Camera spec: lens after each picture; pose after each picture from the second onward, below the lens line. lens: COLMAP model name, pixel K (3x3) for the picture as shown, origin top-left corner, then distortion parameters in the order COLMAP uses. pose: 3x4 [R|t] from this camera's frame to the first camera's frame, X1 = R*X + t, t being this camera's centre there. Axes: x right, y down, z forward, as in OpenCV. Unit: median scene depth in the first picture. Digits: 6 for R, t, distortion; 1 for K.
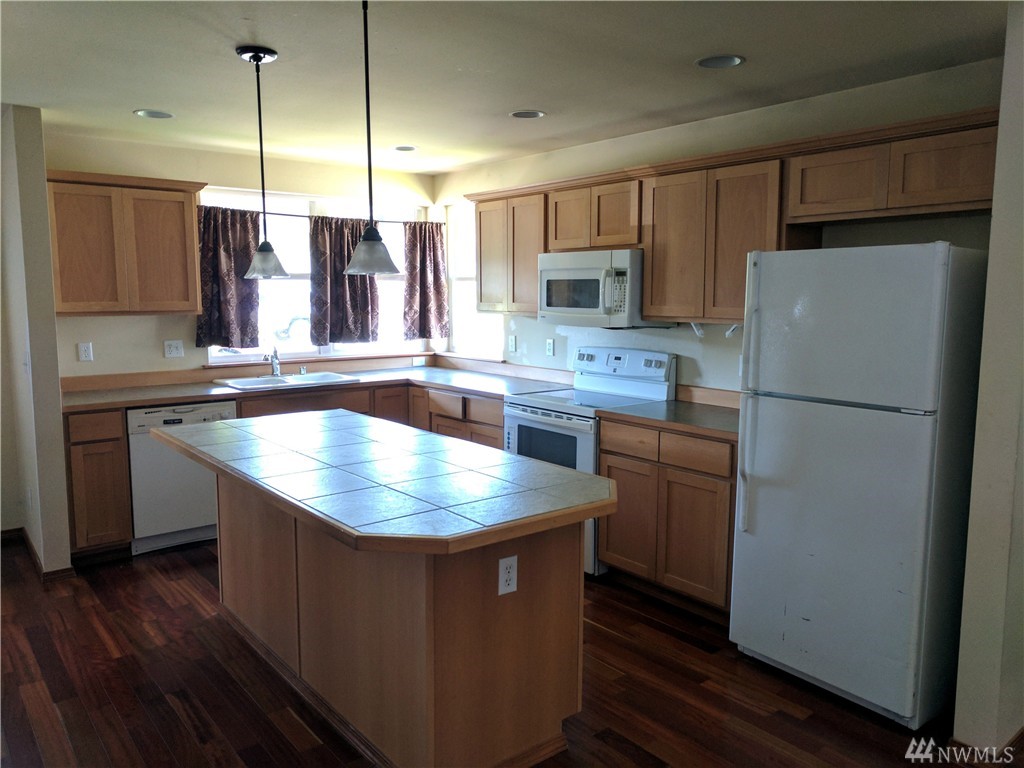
lens RADIAL K [[775.0, 0, 520.6], [0, 775.0, 376.6], [0, 0, 1]] dist [0.015154, 0.010572]
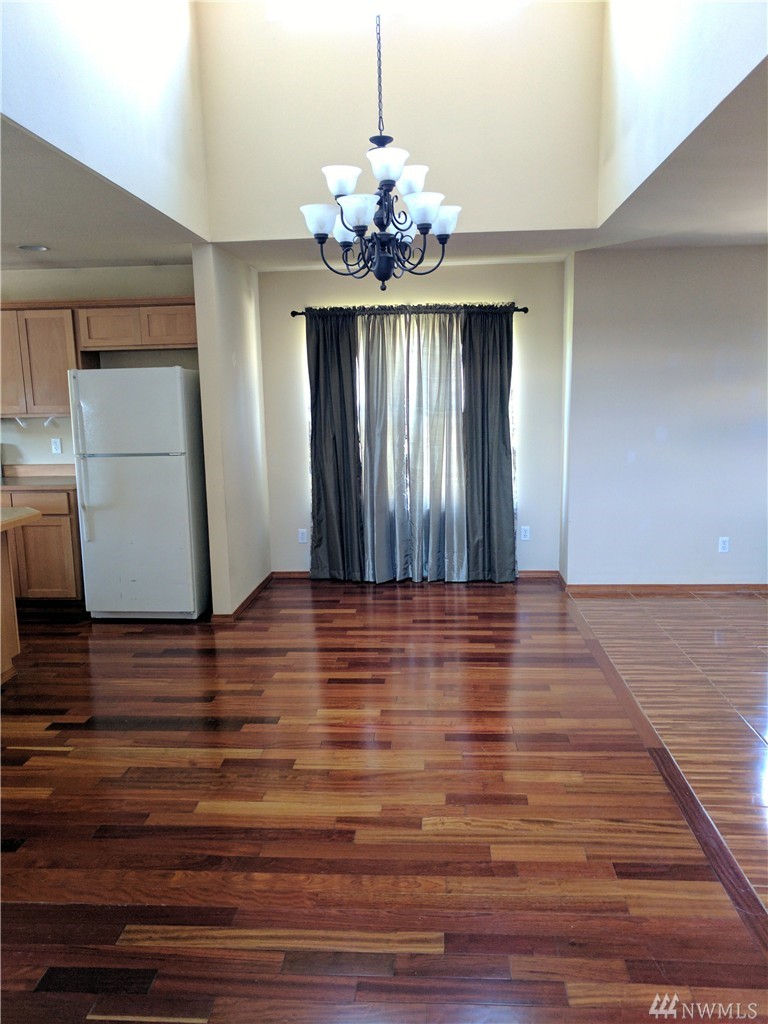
lens RADIAL K [[775.0, 0, 386.1], [0, 775.0, 507.8], [0, 0, 1]] dist [0.015154, 0.010572]
pose [[0.688835, -0.126935, 0.713718, -0.414459], [0.106309, 0.991594, 0.073753, 0.071486], [-0.717080, 0.025071, 0.696540, -0.558865]]
